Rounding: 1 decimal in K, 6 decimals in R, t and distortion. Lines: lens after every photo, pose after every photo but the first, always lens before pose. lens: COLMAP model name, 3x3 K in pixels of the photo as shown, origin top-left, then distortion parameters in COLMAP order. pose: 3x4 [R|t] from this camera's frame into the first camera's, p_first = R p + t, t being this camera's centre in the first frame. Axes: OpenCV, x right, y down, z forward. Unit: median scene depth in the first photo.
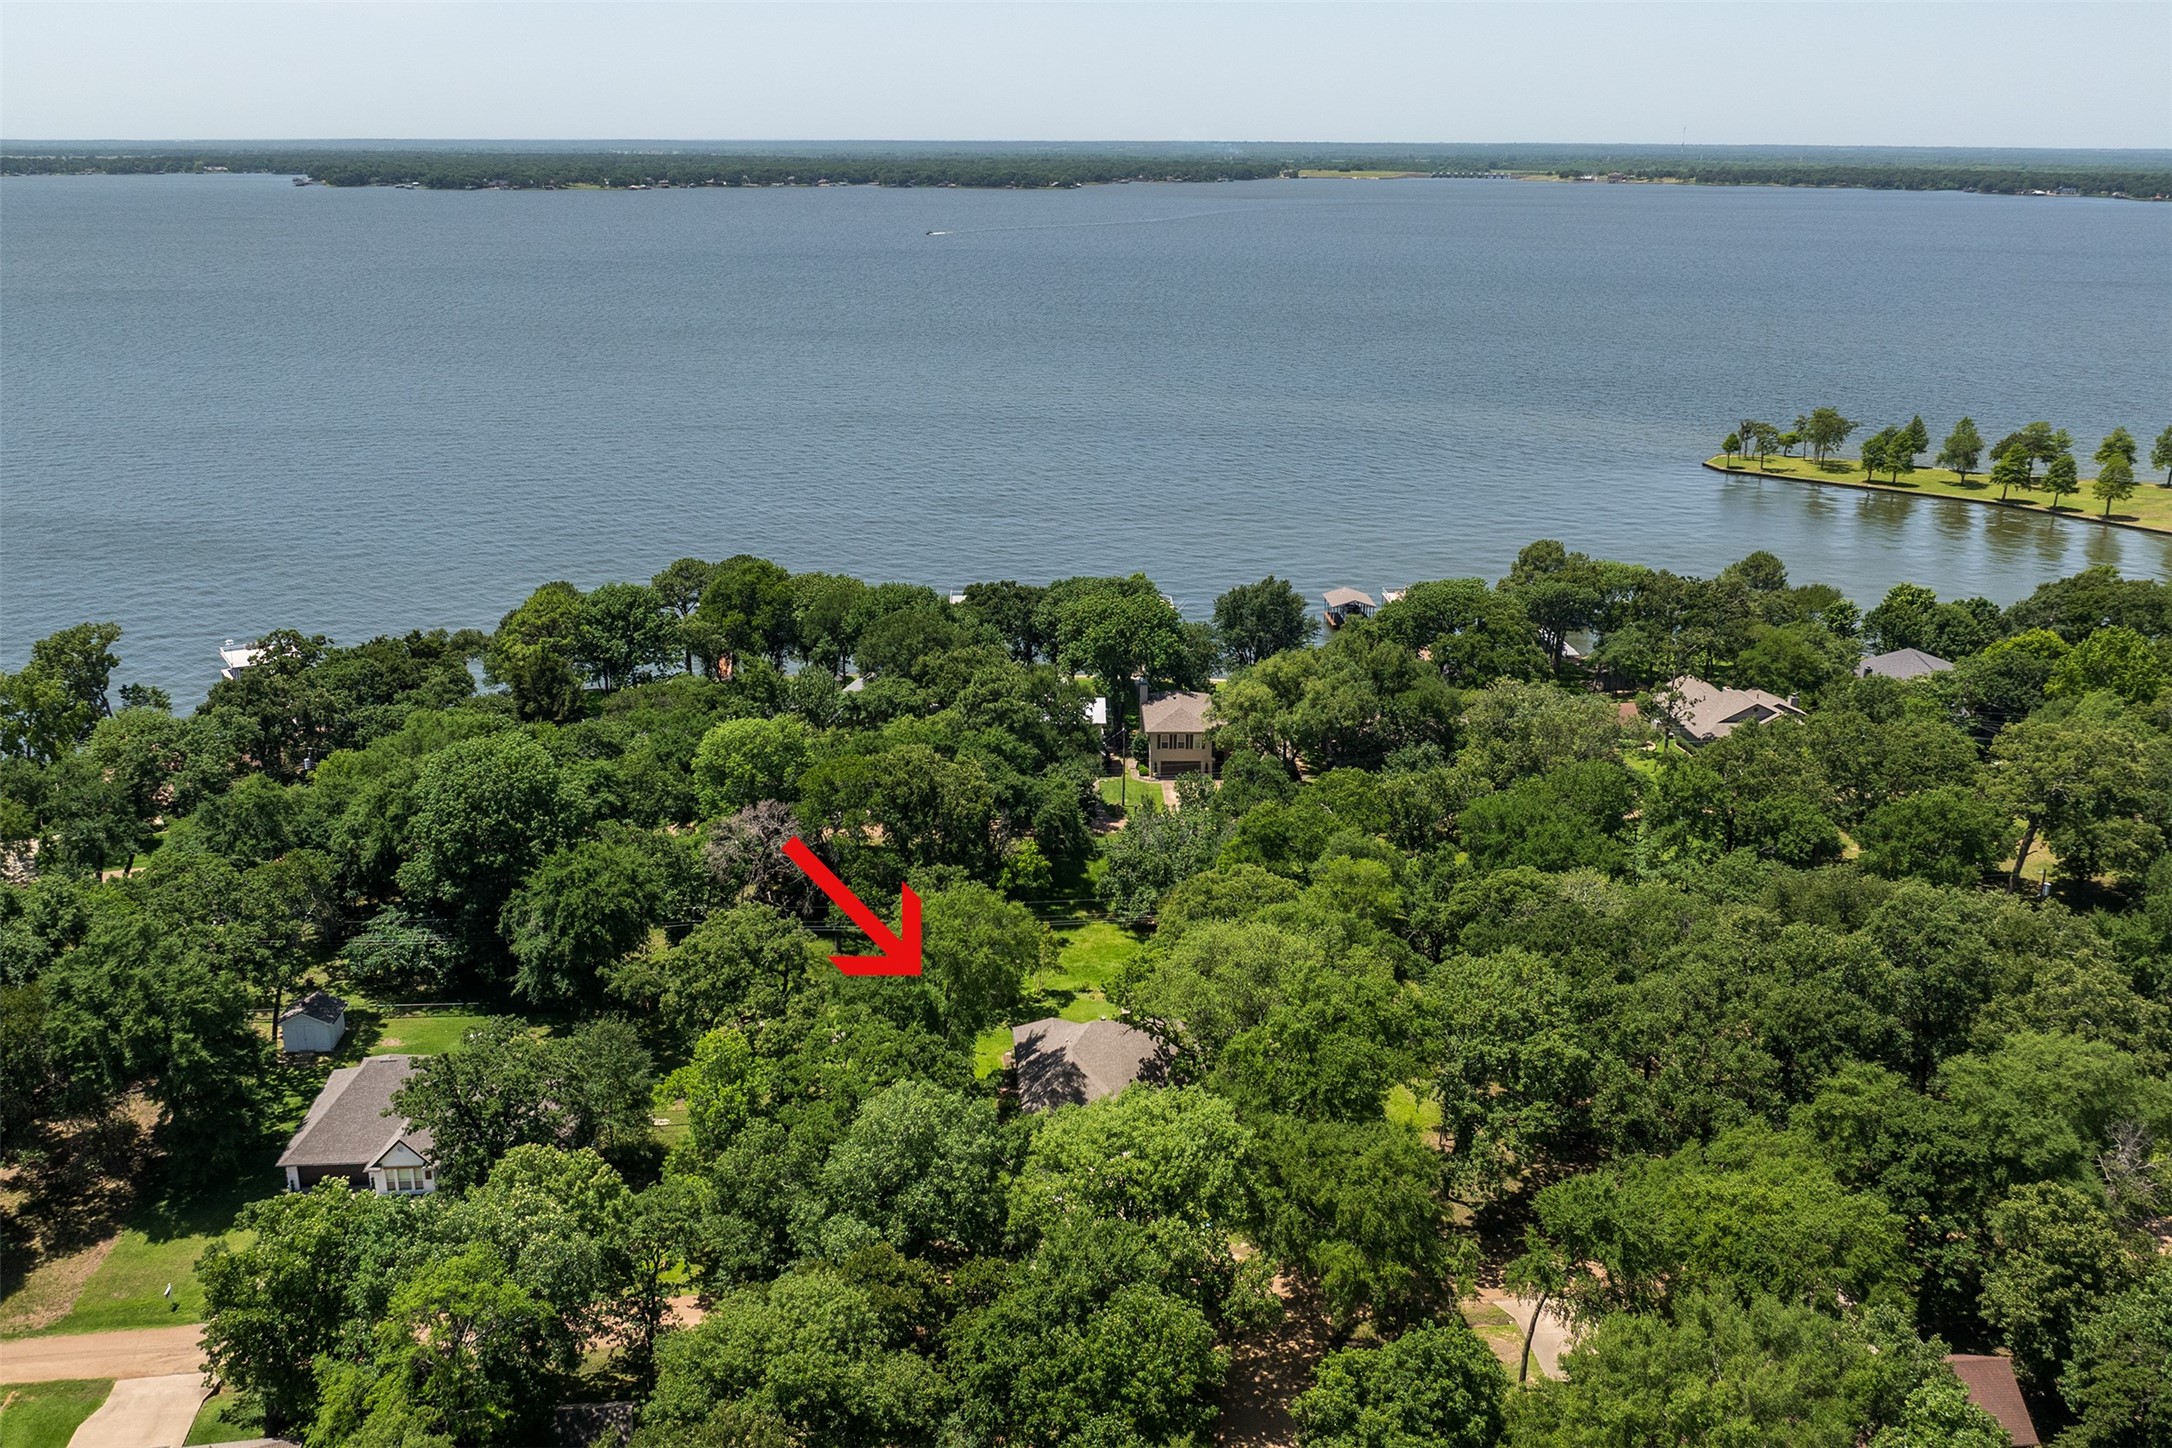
lens RADIAL K [[1631.8, 0, 1086.0], [0, 1631.8, 724.0], [0, 0, 1]] dist [0.025060, -0.135149]
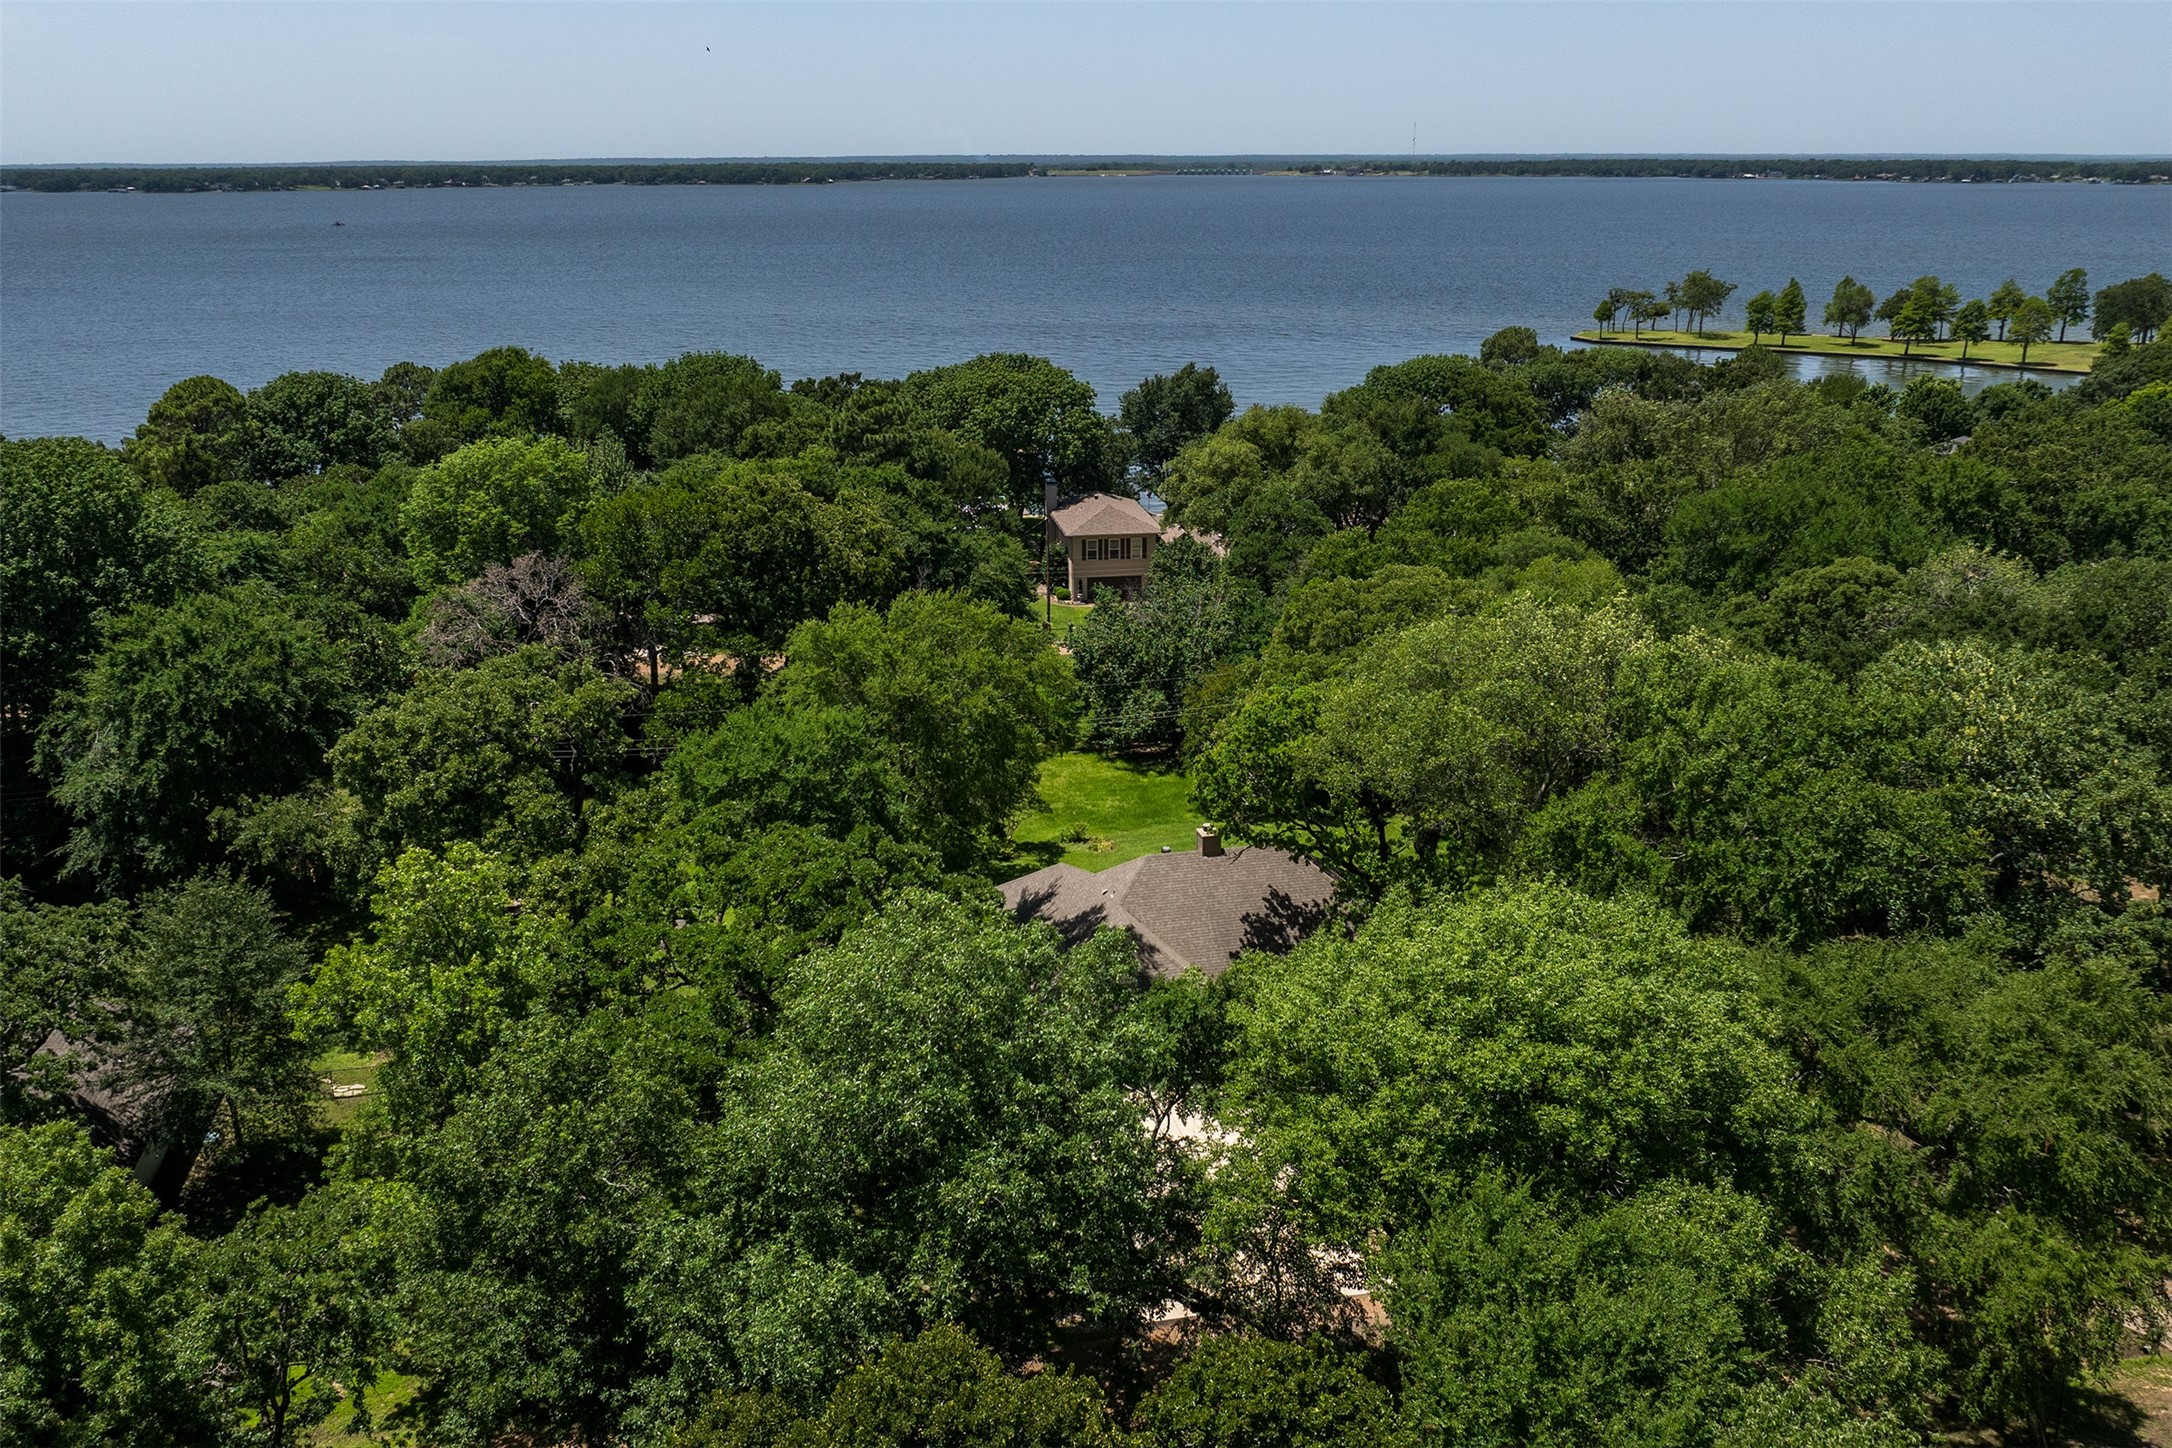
lens RADIAL K [[1630.1, 0, 1086.0], [0, 1630.1, 724.0], [0, 0, 1]] dist [-0.059049, 0.045798]
pose [[0.989775, -0.043436, 0.135861, -0.087713], [0.042574, 0.999051, 0.009248, 0.127666], [-0.136134, -0.003369, 0.990685, 0.442040]]
